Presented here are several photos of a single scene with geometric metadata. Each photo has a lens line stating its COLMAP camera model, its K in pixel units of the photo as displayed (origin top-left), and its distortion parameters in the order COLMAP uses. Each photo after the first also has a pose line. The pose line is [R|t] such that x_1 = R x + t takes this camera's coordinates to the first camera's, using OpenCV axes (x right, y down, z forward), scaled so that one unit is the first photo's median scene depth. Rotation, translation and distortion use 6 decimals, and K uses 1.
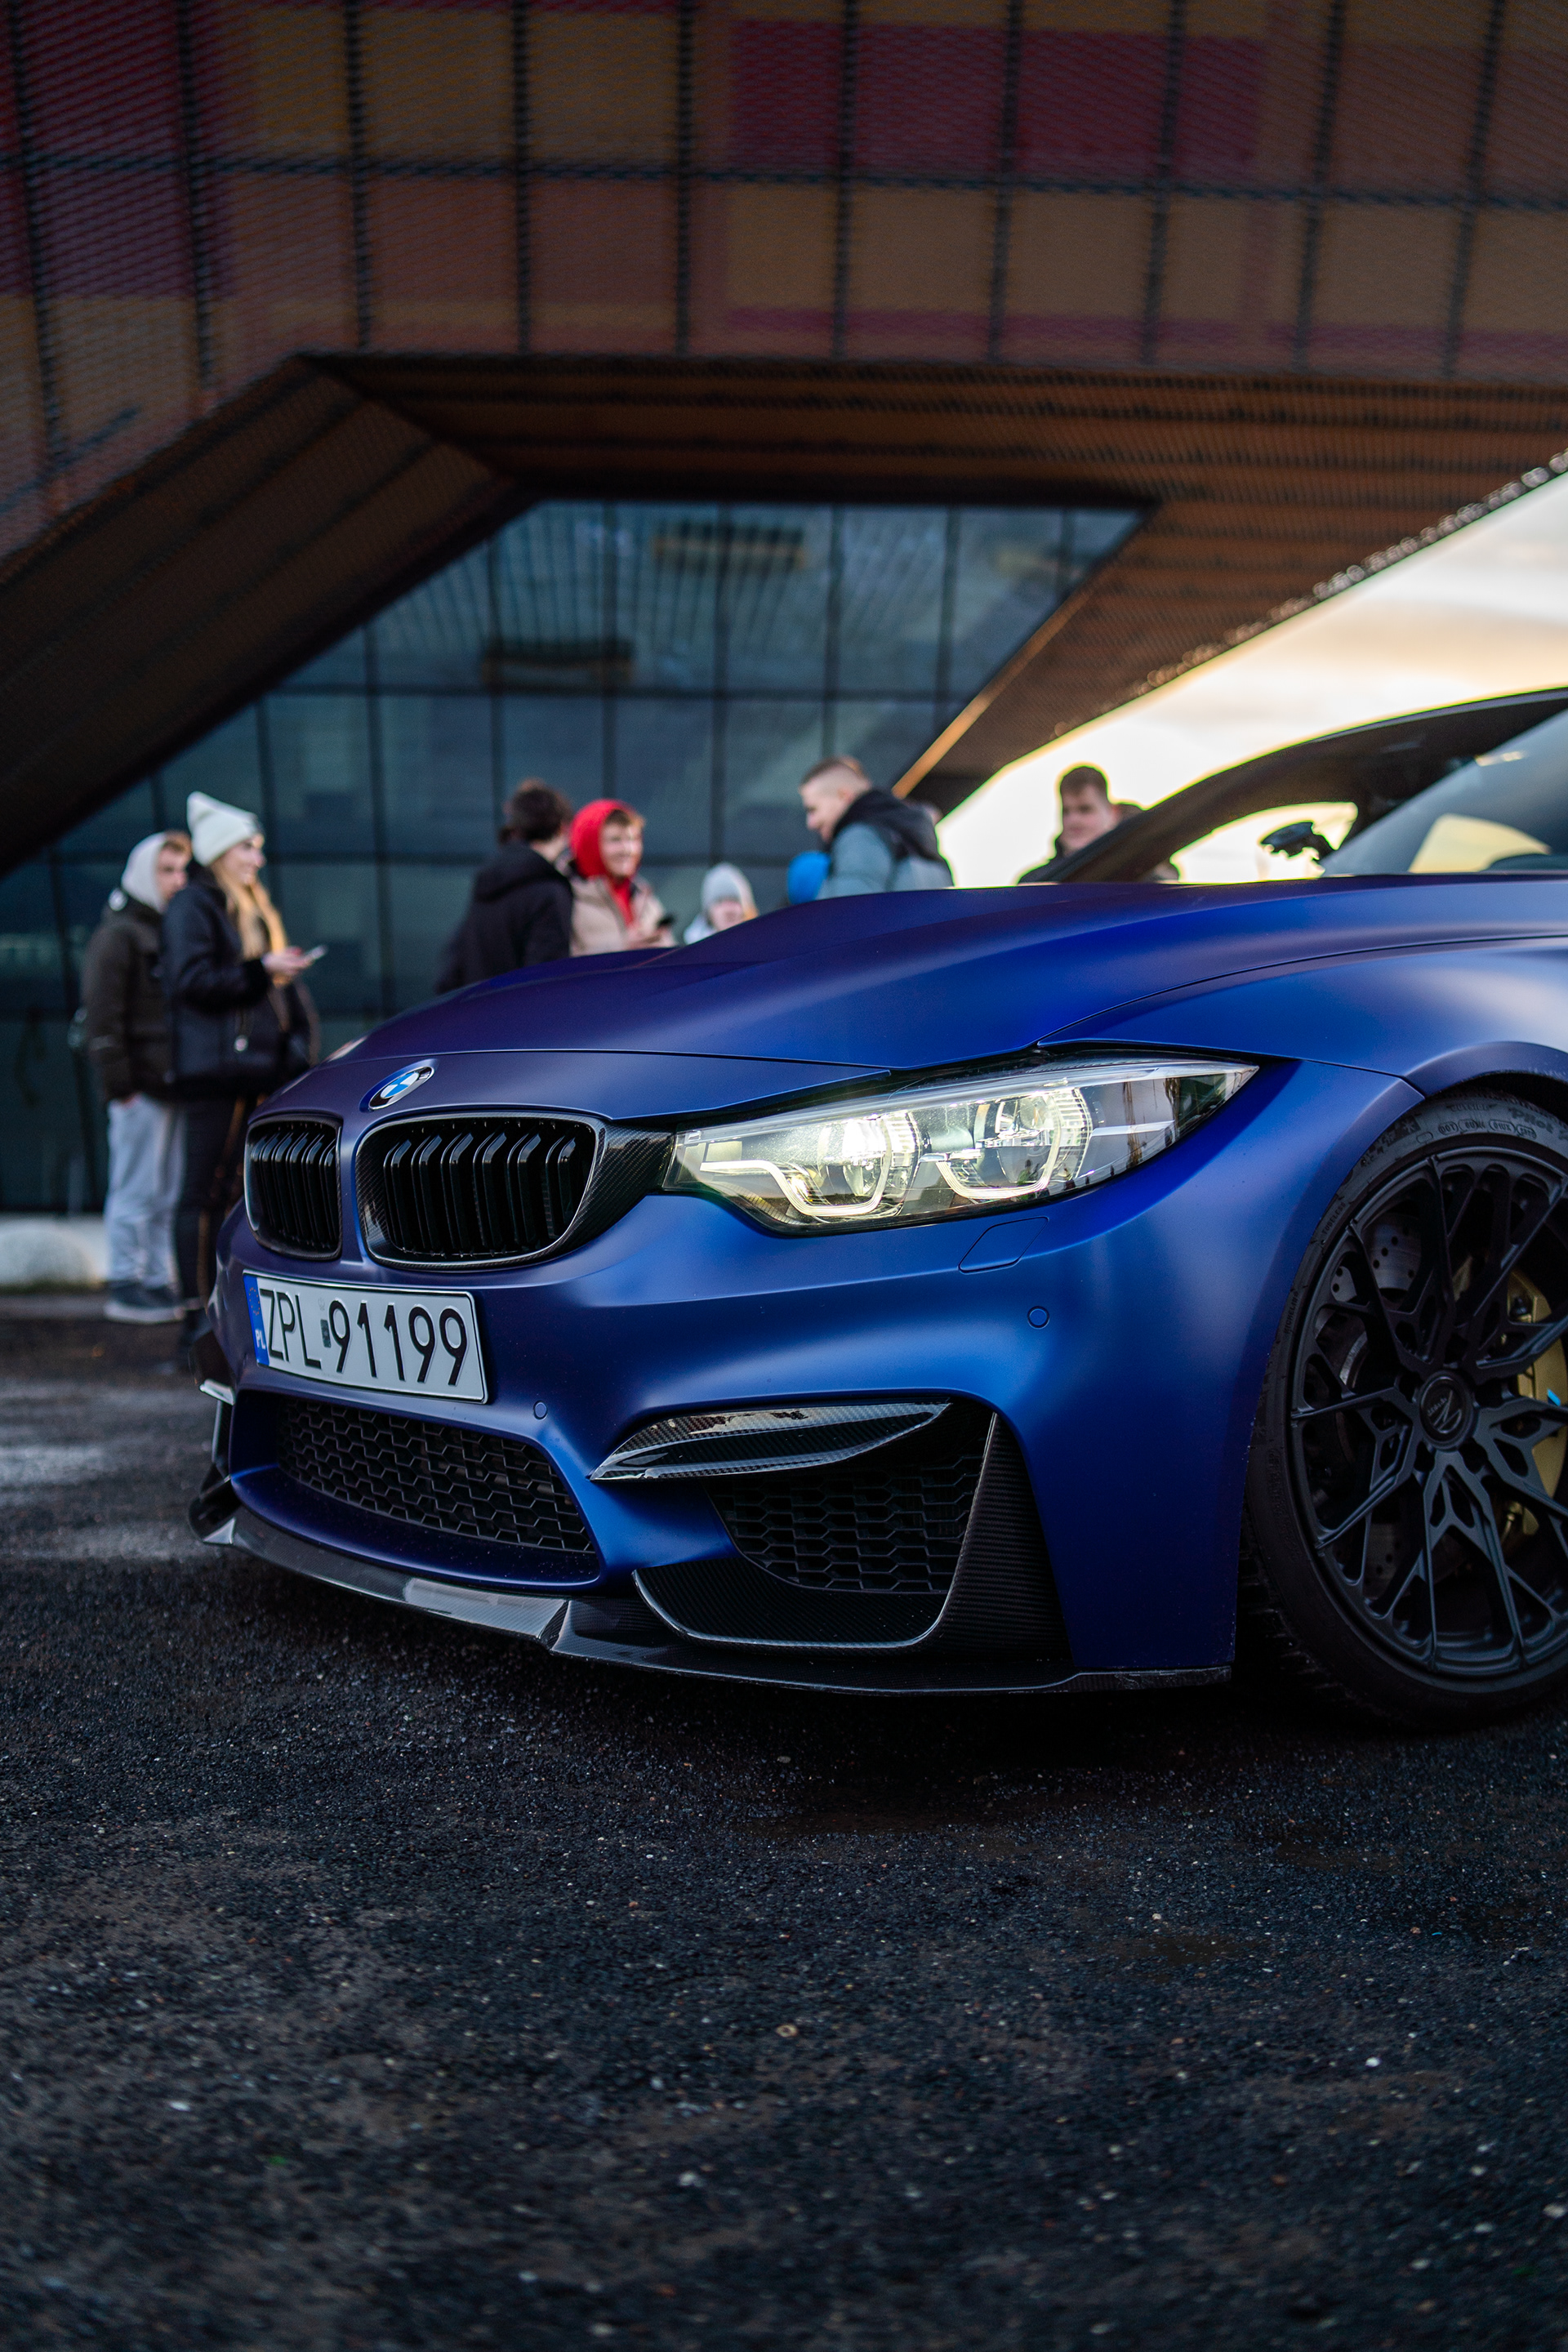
lens RADIAL K [[2343.3, 0, 784.0], [0, 2343.3, 1176.0], [0, 0, 1]] dist [-0.077337, 0.029694]
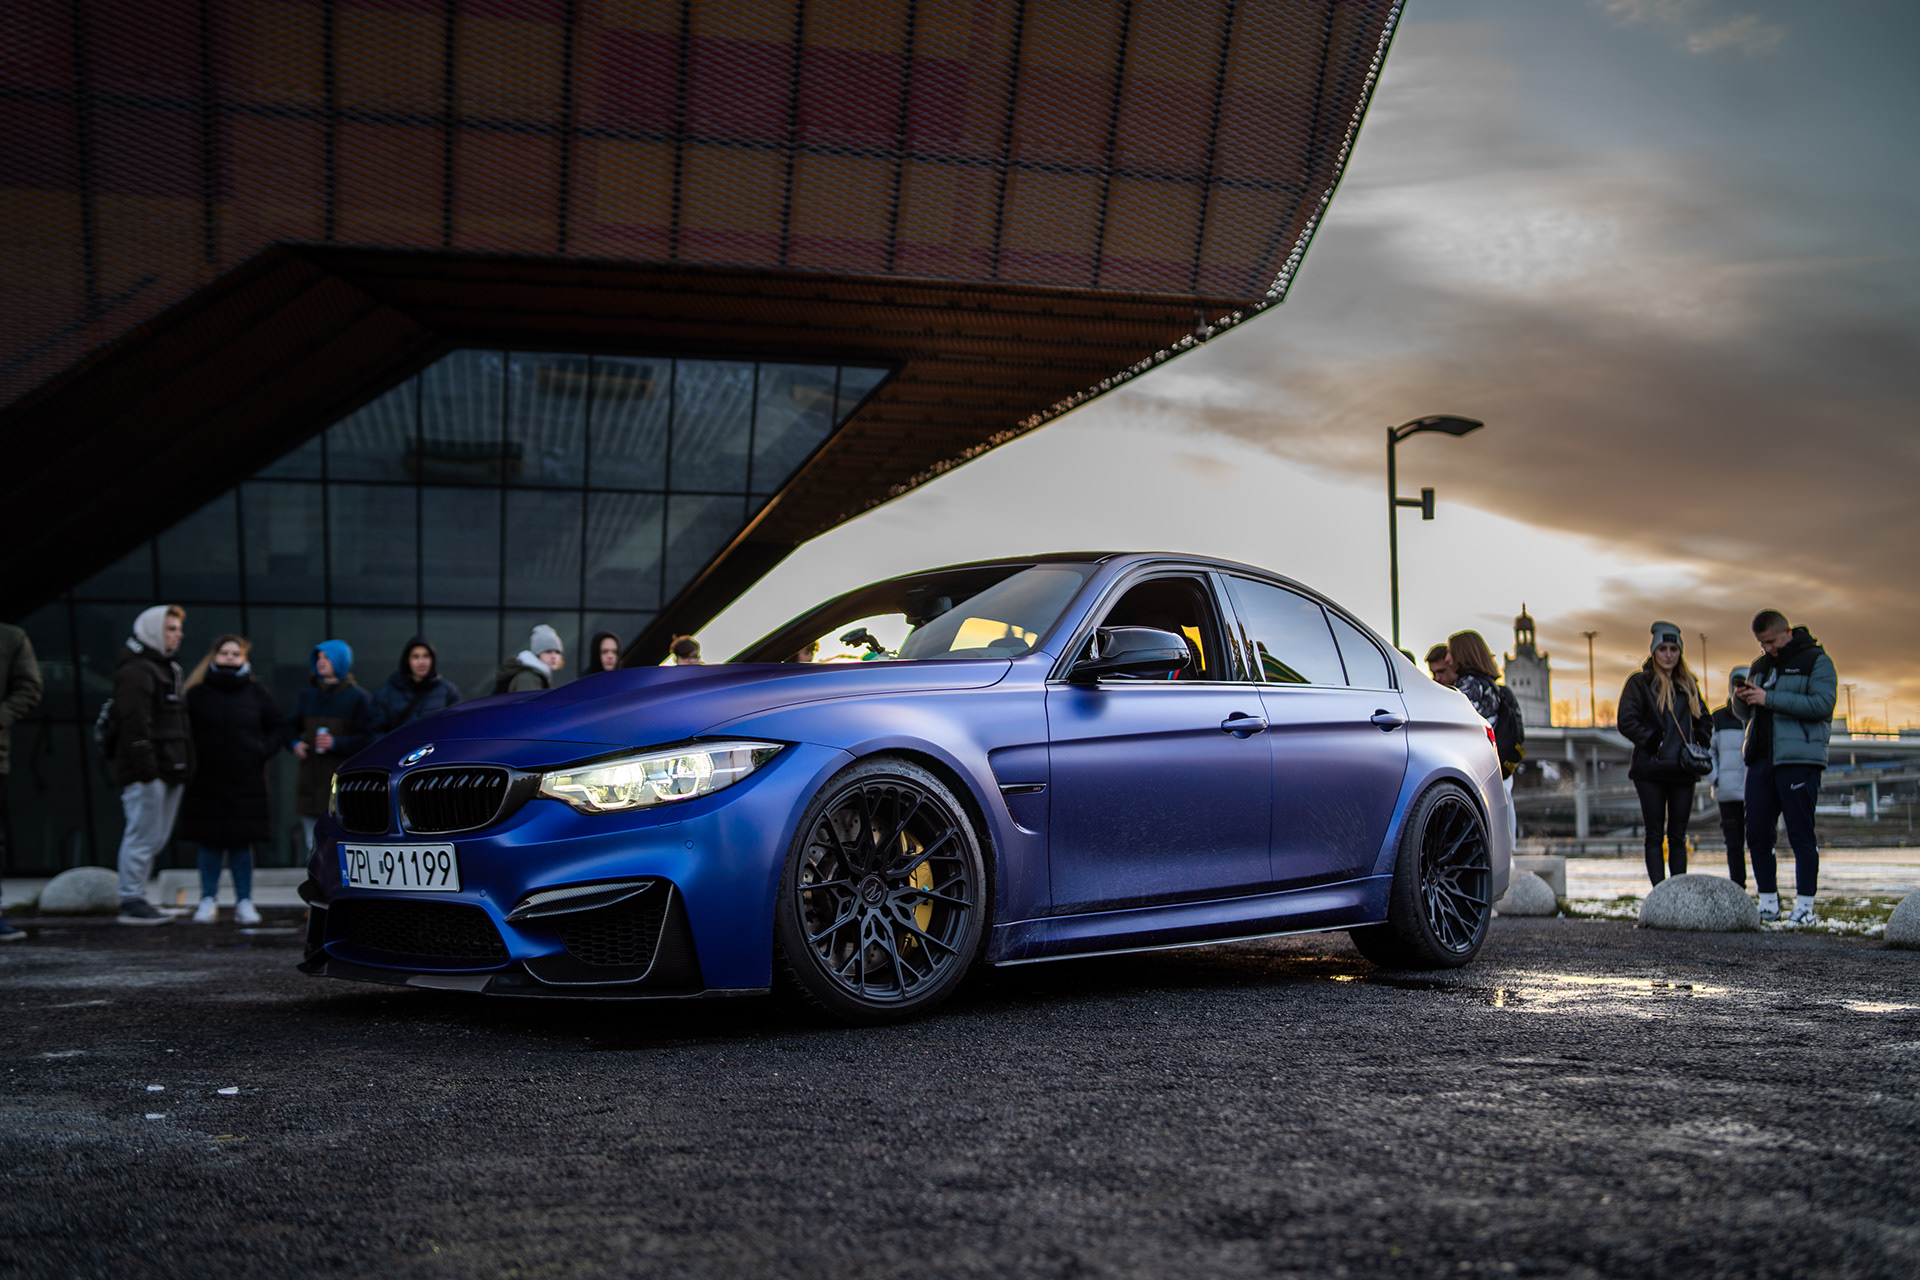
lens RADIAL K [[1853.1, 0, 960.0], [0, 1853.1, 640.0], [0, 0, 1]] dist [-0.091390, 0.075608]
pose [[0.985285, 0.009690, 0.170645, 0.046444], [0.009793, 0.993551, -0.112961, 0.058315], [-0.170639, 0.112970, 0.978836, -0.856841]]
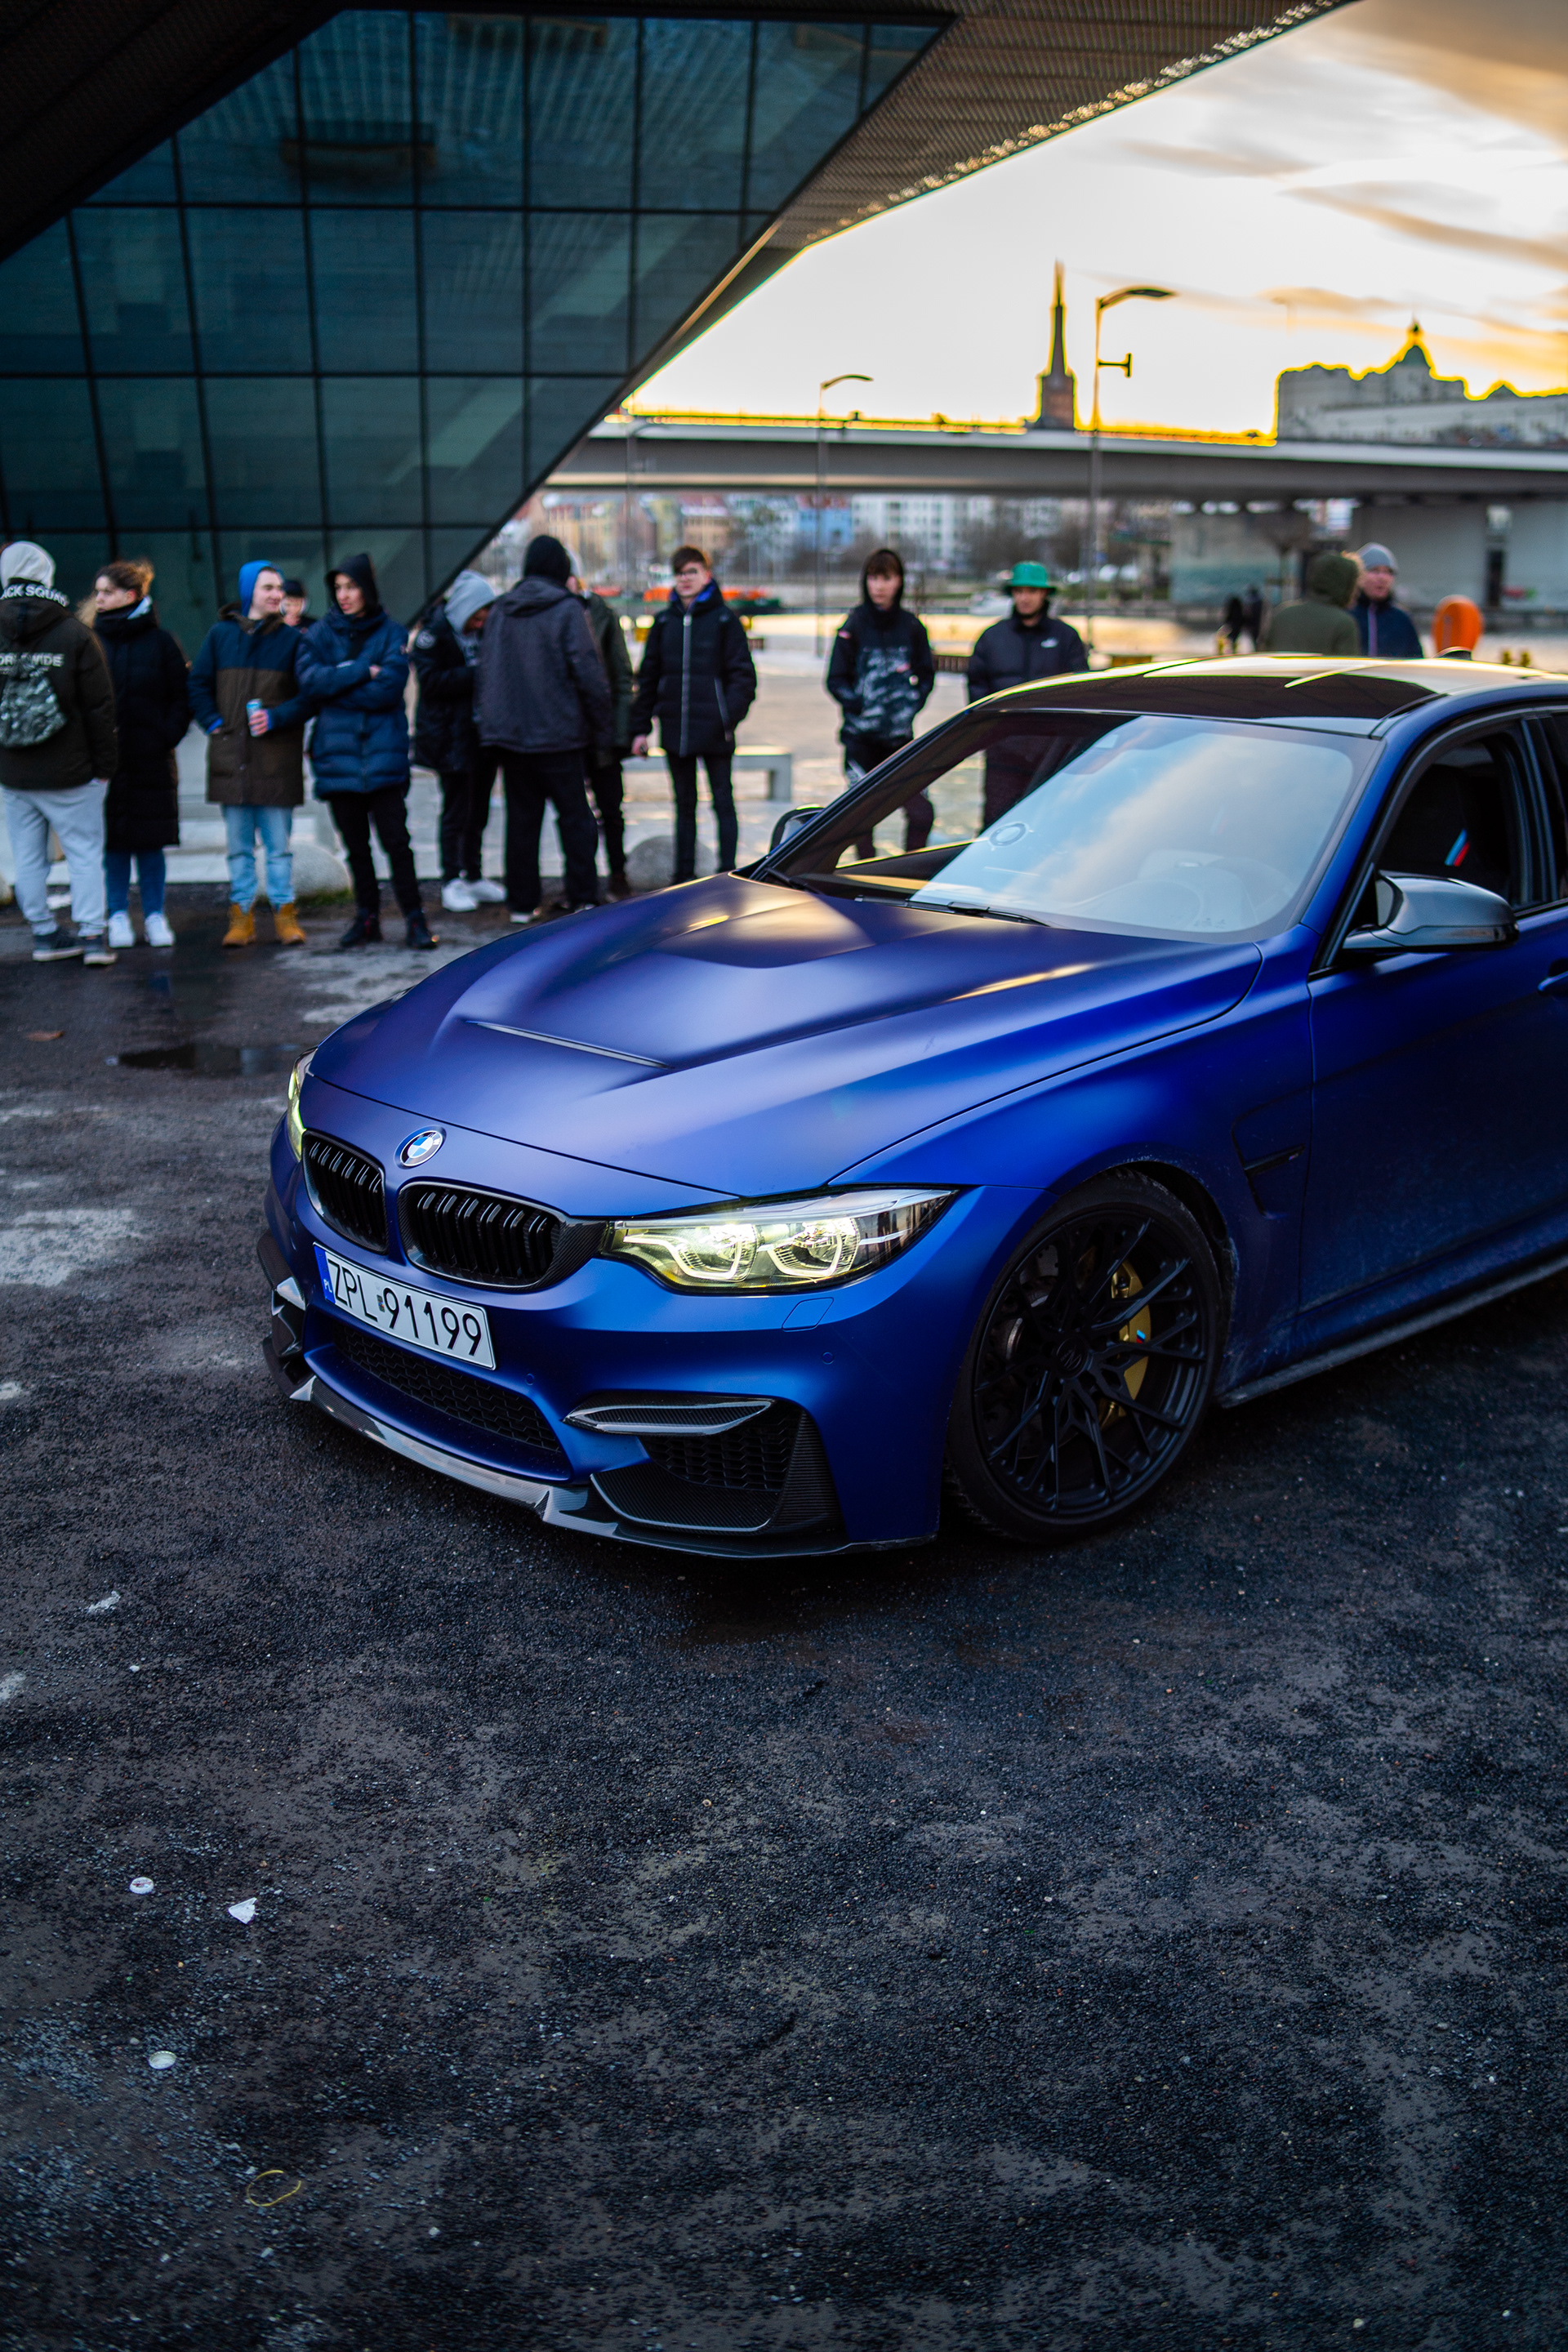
lens RADIAL K [[2257.5, 0, 784.0], [0, 2257.5, 1176.0], [0, 0, 1]] dist [-0.090724, 0.077355]
pose [[0.996388, -0.023394, 0.081632, -0.049236], [0.001976, 0.967432, 0.253123, -0.421793], [-0.084895, -0.252047, 0.963984, -0.493757]]
